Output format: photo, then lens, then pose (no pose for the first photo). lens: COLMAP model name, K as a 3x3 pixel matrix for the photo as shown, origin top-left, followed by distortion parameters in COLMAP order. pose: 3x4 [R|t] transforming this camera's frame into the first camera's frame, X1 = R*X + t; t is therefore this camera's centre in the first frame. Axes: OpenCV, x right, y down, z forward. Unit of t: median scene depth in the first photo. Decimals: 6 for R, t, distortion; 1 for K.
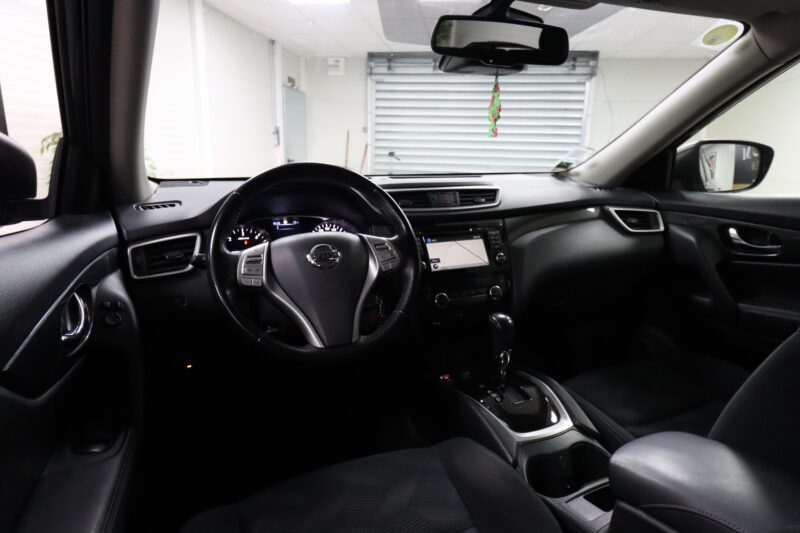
lens RADIAL K [[463.7, 0, 401.6], [0, 463.7, 266.3], [0, 0, 1]] dist [0.002386, -0.004130]
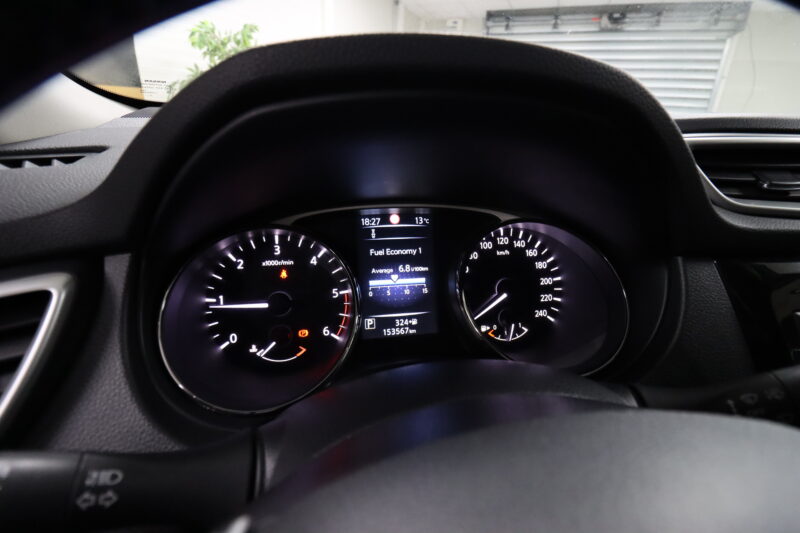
lens RADIAL K [[370.6, 0, 400.6], [0, 370.6, 259.6], [0, 0, 1]] dist [-0.001459, -0.009038]
pose [[0.971764, 0.100880, -0.213304, -0.164870], [-0.073808, 0.988592, 0.131292, -0.093346], [0.224116, -0.111841, 0.968124, 0.652347]]
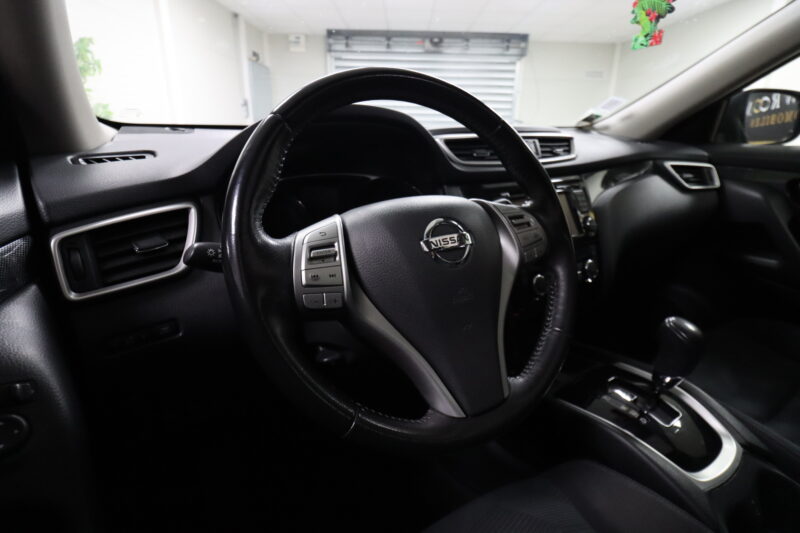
lens RADIAL K [[370.6, 0, 399.5], [0, 370.6, 259.9], [0, 0, 1]] dist [-0.001459, -0.009038]
pose [[0.991665, -0.044601, 0.120878, -0.181939], [0.032332, 0.994298, 0.101620, -0.029735], [-0.124721, -0.096865, 0.987452, 0.381433]]
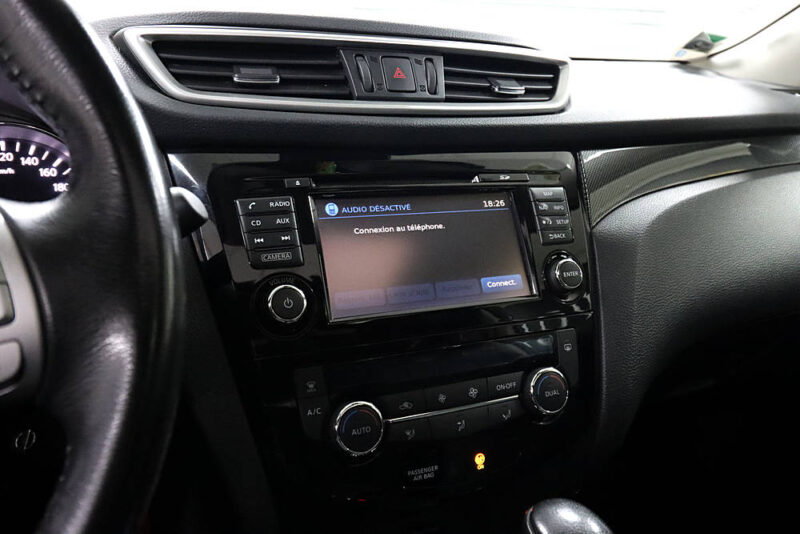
lens RADIAL K [[625.1, 0, 397.2], [0, 625.1, 258.6], [0, 0, 1]] dist [0.014576, -0.005433]
pose [[0.999282, 0.037322, 0.006450, 0.089960], [-0.037542, 0.998567, 0.038133, -0.037144], [-0.005017, -0.038348, 0.999252, 0.543934]]
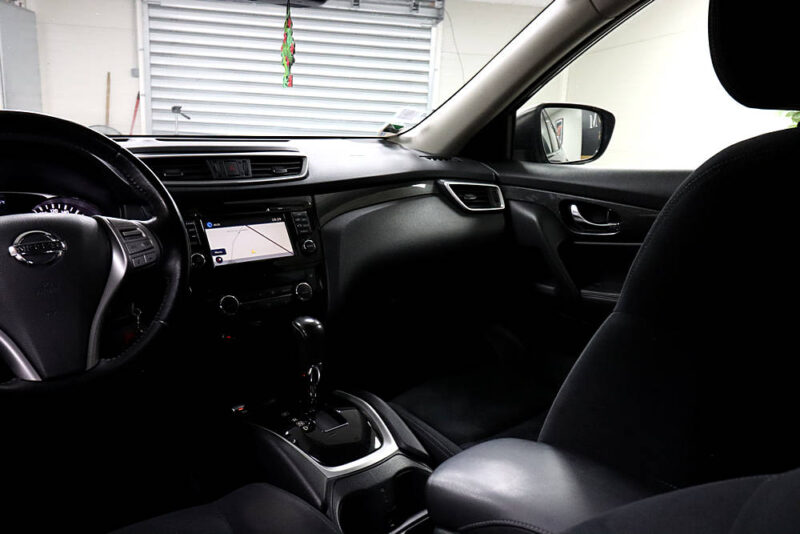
lens RADIAL K [[625.1, 0, 395.5], [0, 625.1, 262.3], [0, 0, 1]] dist [0.014576, -0.005433]
pose [[0.955138, -0.037673, 0.293755, 0.042716], [0.039154, 0.999233, 0.000839, 0.012773], [-0.293561, 0.010700, 0.955880, -0.029156]]
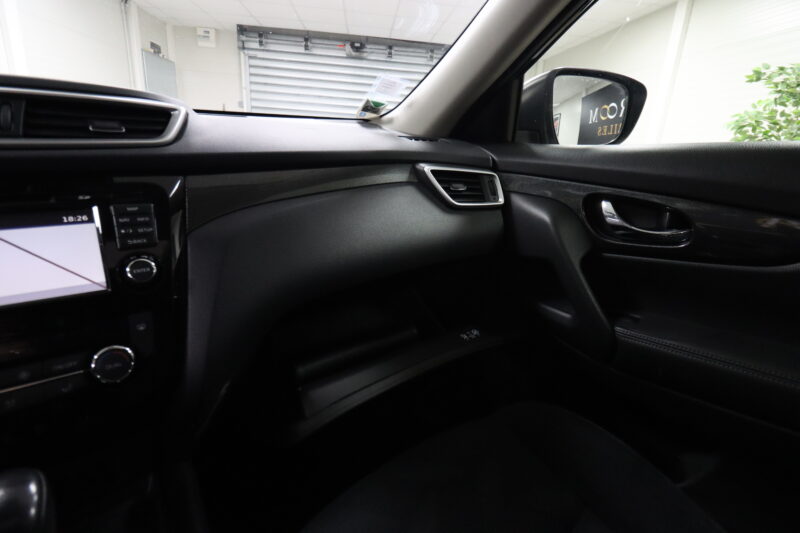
lens RADIAL K [[370.6, 0, 393.7], [0, 370.6, 260.9], [0, 0, 1]] dist [-0.001459, -0.009038]
pose [[0.973236, -0.030253, 0.227809, 0.333568], [0.012674, 0.996854, 0.078236, -0.045430], [-0.229460, -0.073255, 0.970558, 0.596268]]
